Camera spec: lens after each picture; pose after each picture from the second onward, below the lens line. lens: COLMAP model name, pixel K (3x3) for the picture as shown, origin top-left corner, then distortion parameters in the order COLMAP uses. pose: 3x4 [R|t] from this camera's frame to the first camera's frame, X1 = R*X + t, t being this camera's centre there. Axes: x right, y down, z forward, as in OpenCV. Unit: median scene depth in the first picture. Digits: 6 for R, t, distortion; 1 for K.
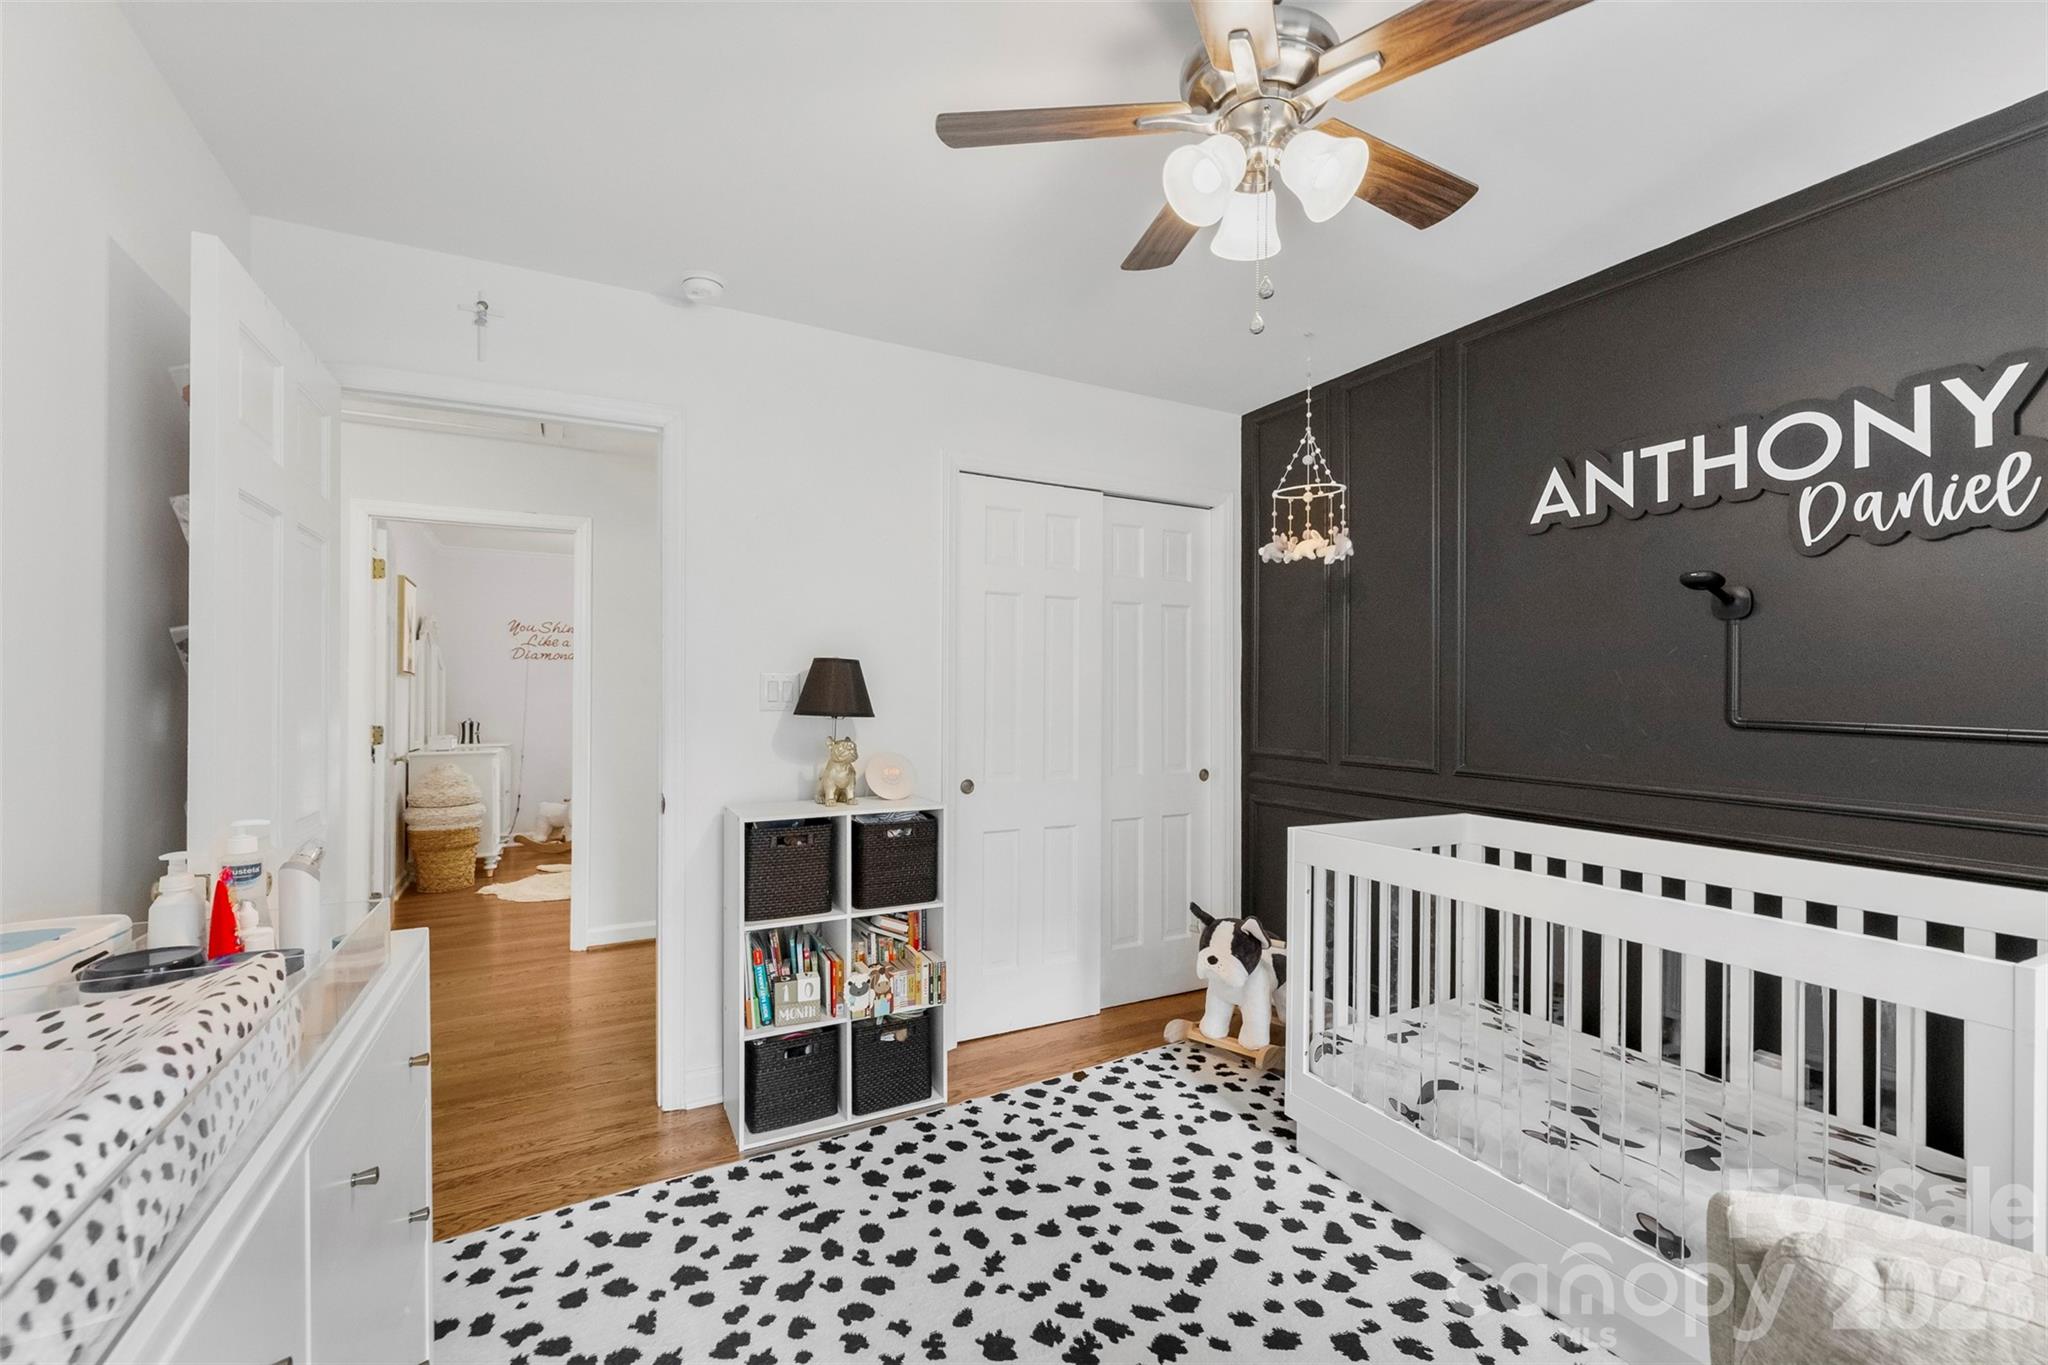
lens RADIAL K [[827.3, 0, 1024.3], [0, 827.3, 689.5], [0, 0, 1]] dist [0.000318, 0.000803]
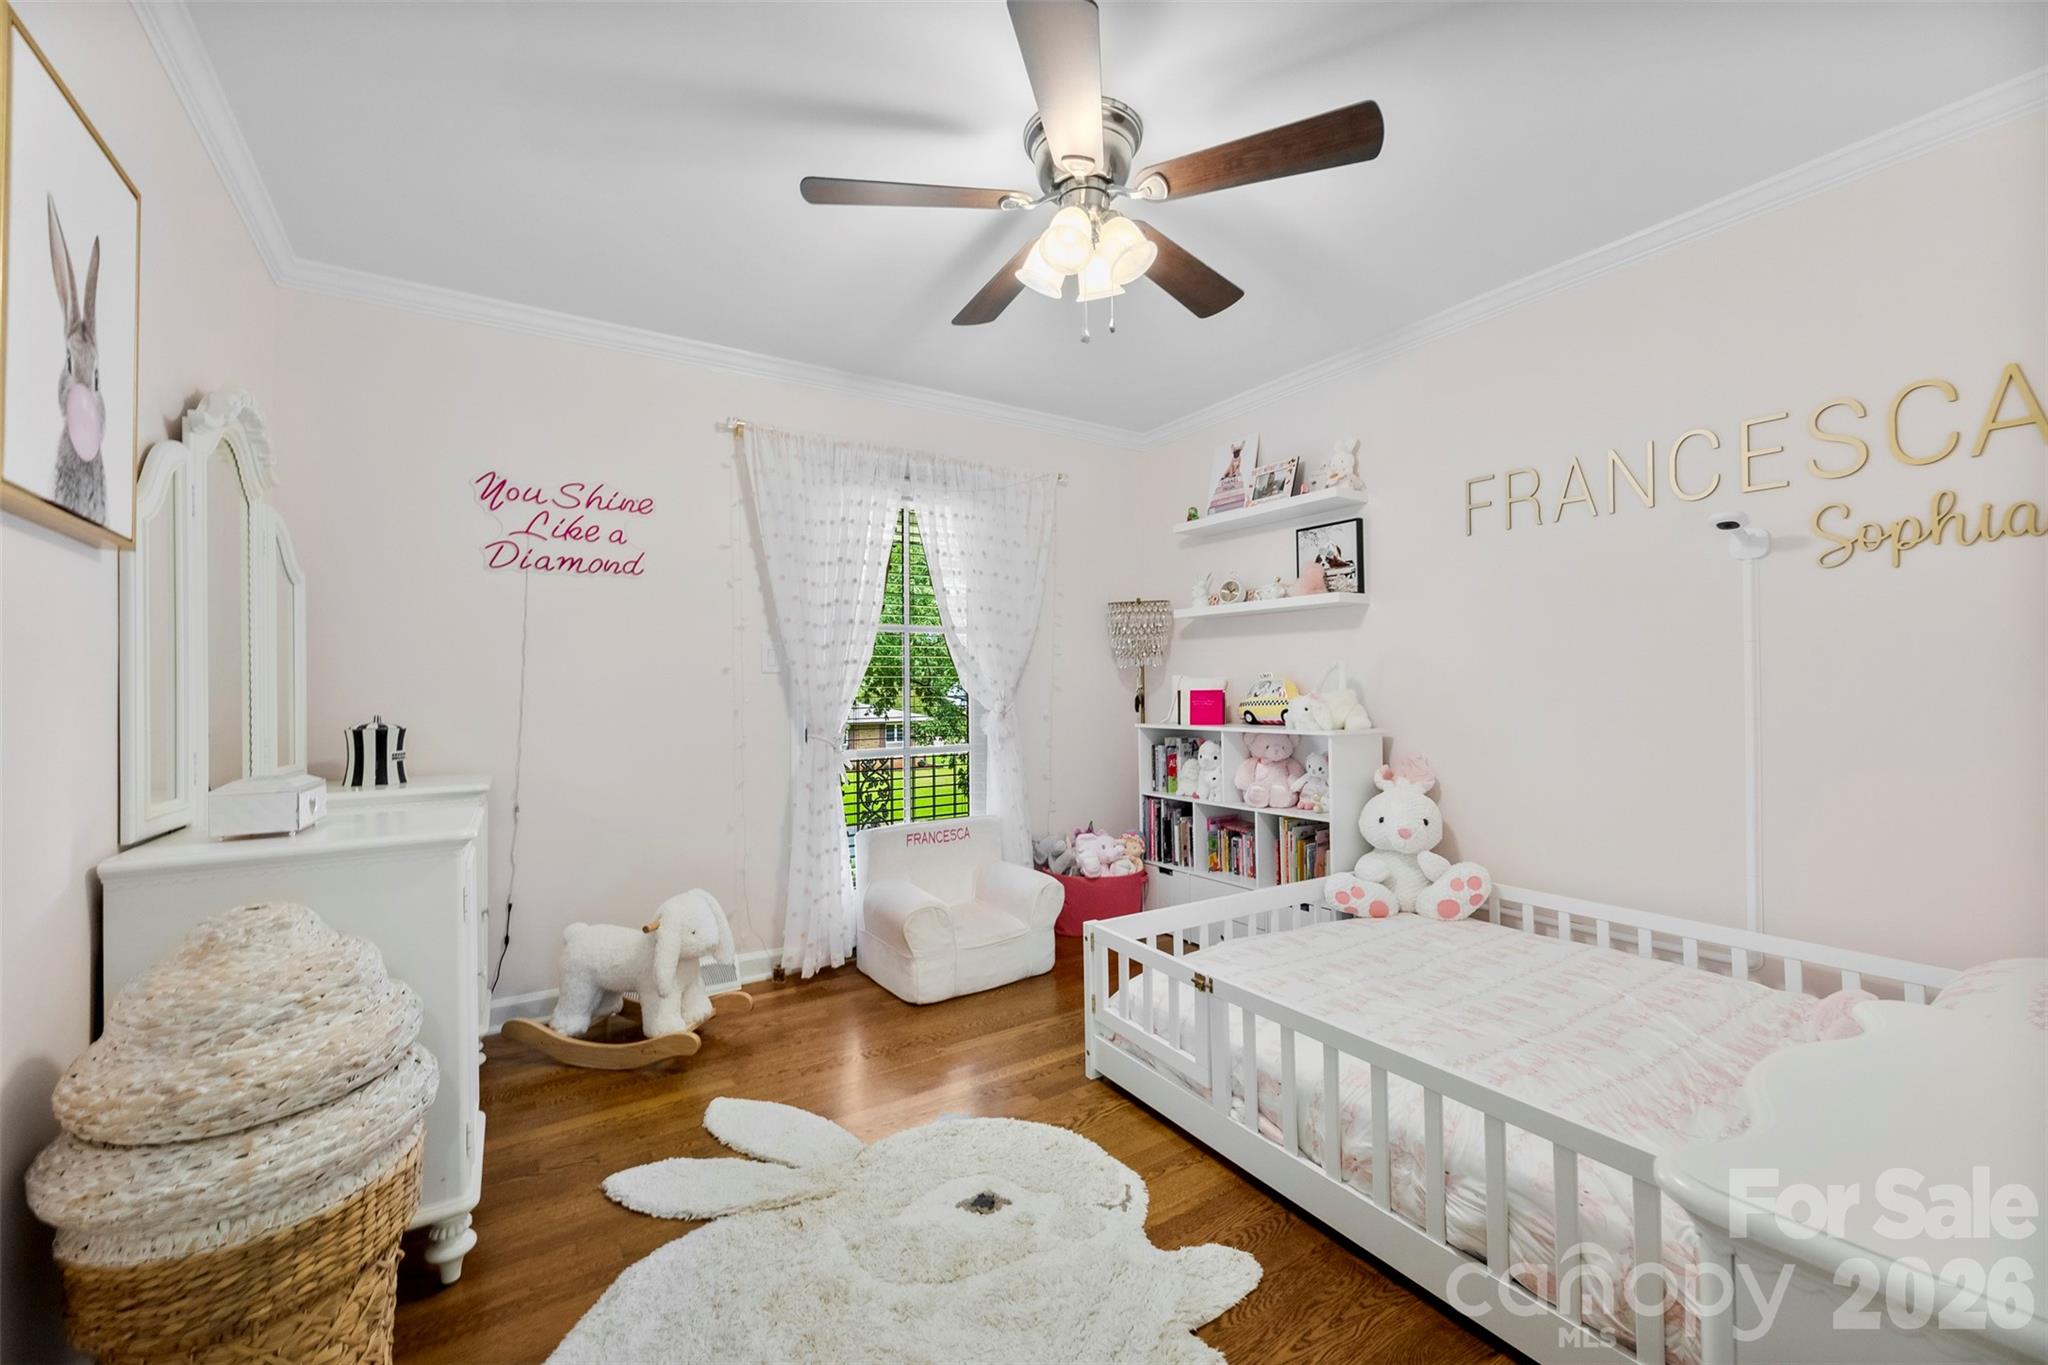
lens RADIAL K [[827.3, 0, 1022.8], [0, 827.3, 687.2], [0, 0, 1]] dist [0.000318, 0.000803]
pose [[0.998081, -0.008276, 0.061364, -0.468948], [0.007935, 0.999952, 0.005796, 0.025065], [-0.061409, -0.005298, 0.998099, 0.710522]]
